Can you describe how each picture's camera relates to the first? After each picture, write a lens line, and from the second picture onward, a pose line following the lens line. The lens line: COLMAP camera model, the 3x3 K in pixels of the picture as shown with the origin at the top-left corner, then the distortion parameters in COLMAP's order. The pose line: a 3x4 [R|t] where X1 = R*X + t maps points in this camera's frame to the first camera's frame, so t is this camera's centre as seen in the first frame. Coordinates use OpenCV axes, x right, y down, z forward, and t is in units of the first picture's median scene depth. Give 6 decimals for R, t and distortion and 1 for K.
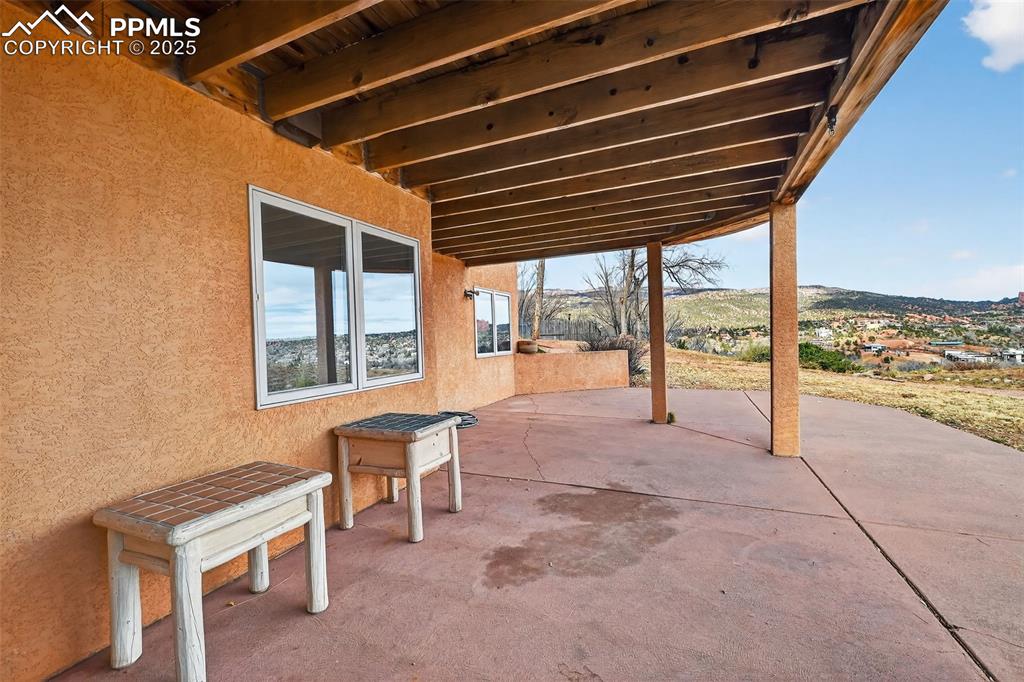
lens RADIAL K [[425.7, 0, 512.3], [0, 425.7, 338.2], [0, 0, 1]] dist [-0.000624, 0.000224]
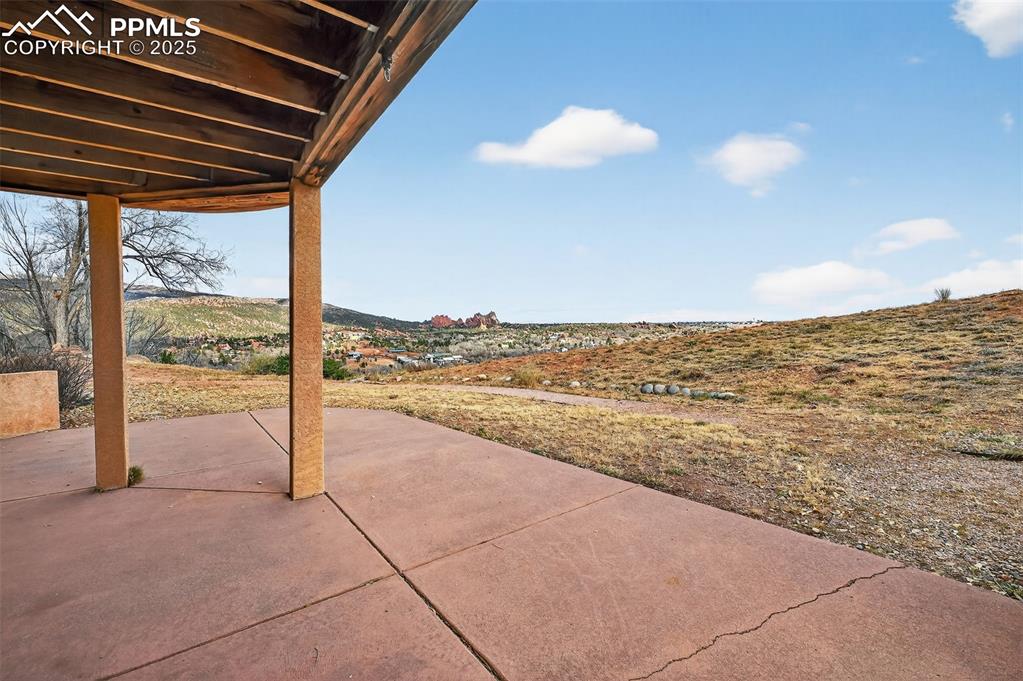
lens RADIAL K [[425.3, 0, 511.8], [0, 425.3, 337.7], [0, 0, 1]] dist [-0.000624, 0.000224]
pose [[0.490241, 0.013528, 0.871482, 0.077294], [0.008481, 0.999758, -0.020290, -0.002347], [-0.871546, 0.017338, 0.490007, 0.162372]]
